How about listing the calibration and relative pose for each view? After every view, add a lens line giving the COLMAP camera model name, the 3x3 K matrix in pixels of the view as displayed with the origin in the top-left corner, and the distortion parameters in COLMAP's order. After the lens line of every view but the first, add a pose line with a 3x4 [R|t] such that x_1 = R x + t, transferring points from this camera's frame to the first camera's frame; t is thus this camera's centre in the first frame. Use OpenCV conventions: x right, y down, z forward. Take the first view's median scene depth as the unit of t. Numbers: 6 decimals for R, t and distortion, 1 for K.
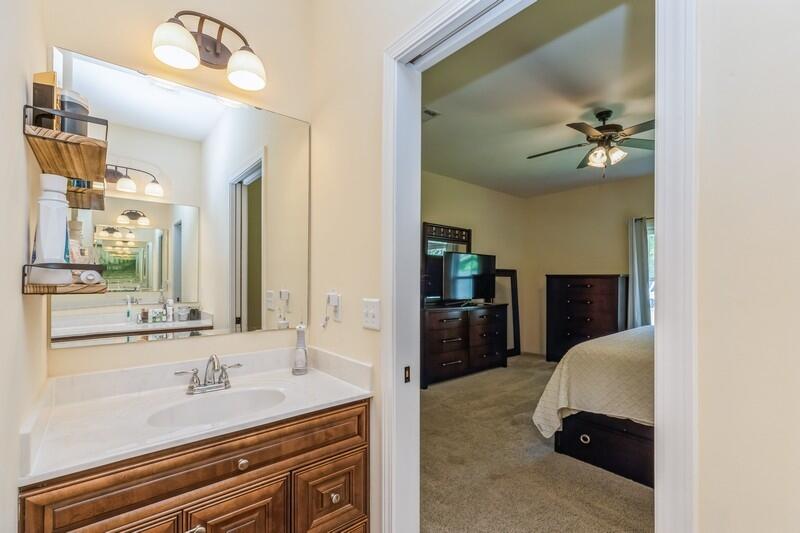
lens RADIAL K [[358.0, 0, 402.6], [0, 358.0, 274.0], [0, 0, 1]] dist [0.005507, -0.000890]
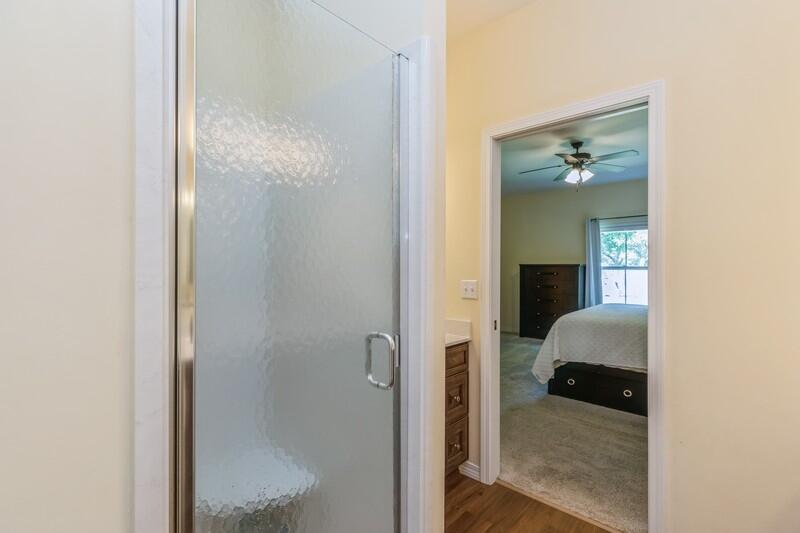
lens RADIAL K [[358.0, 0, 399.2], [0, 358.0, 264.6], [0, 0, 1]] dist [0.005507, -0.000890]
pose [[0.992707, -0.003481, 0.120501, -0.281352], [0.003284, 0.999993, 0.001834, -0.001943], [-0.120507, -0.001425, 0.992711, -0.266481]]
